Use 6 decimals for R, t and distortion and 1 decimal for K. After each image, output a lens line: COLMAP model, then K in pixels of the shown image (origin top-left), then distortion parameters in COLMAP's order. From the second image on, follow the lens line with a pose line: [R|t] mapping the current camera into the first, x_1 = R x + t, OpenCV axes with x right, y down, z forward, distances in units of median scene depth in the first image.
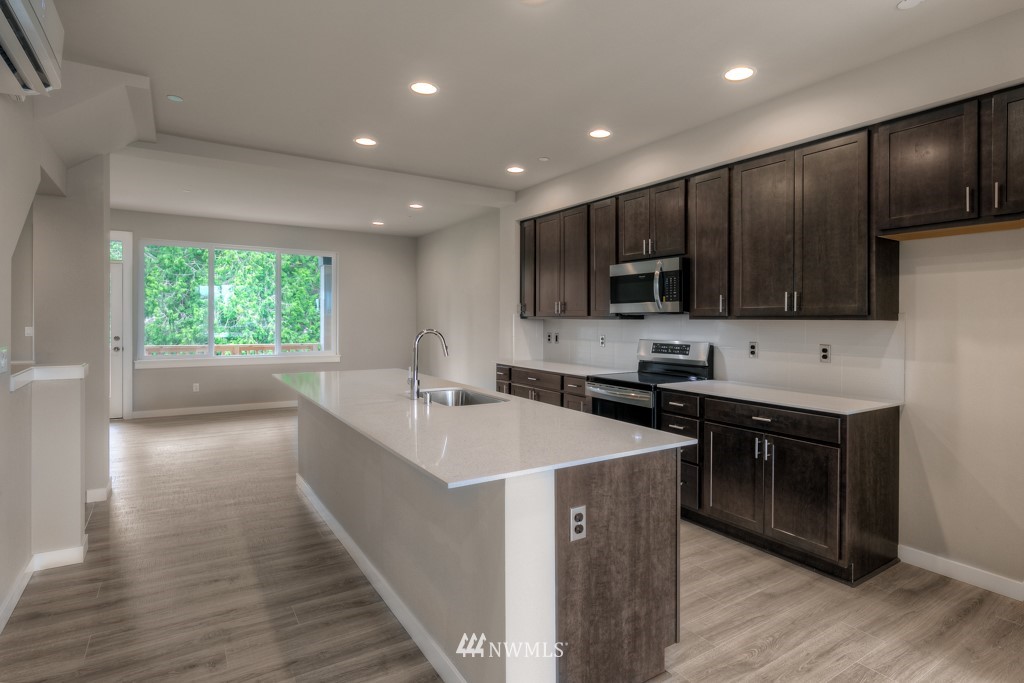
lens RADIAL K [[542.7, 0, 538.4], [0, 542.7, 317.4], [0, 0, 1]] dist [0.016263, -0.000937]
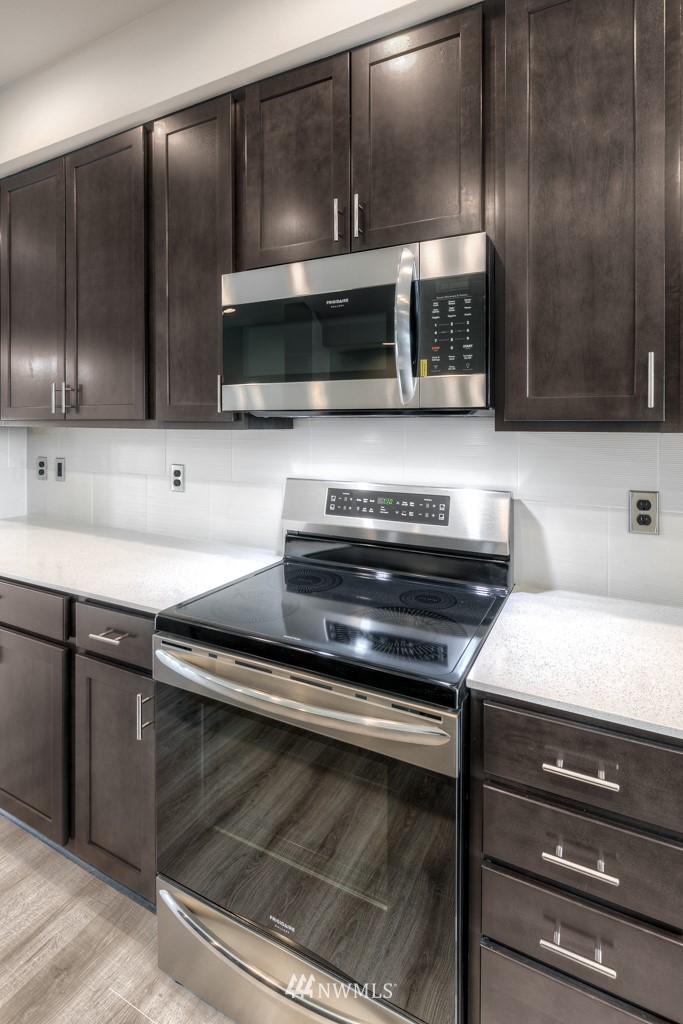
lens RADIAL K [[512.0, 0, 338.8], [0, 512.0, 429.3], [0, 0, 1]] dist [-0.000045, 0.000178]
pose [[0.870961, -0.002560, 0.491345, 0.036247], [-0.002784, 0.999945, 0.010145, 0.000141], [-0.491344, -0.010204, 0.870906, 0.702102]]
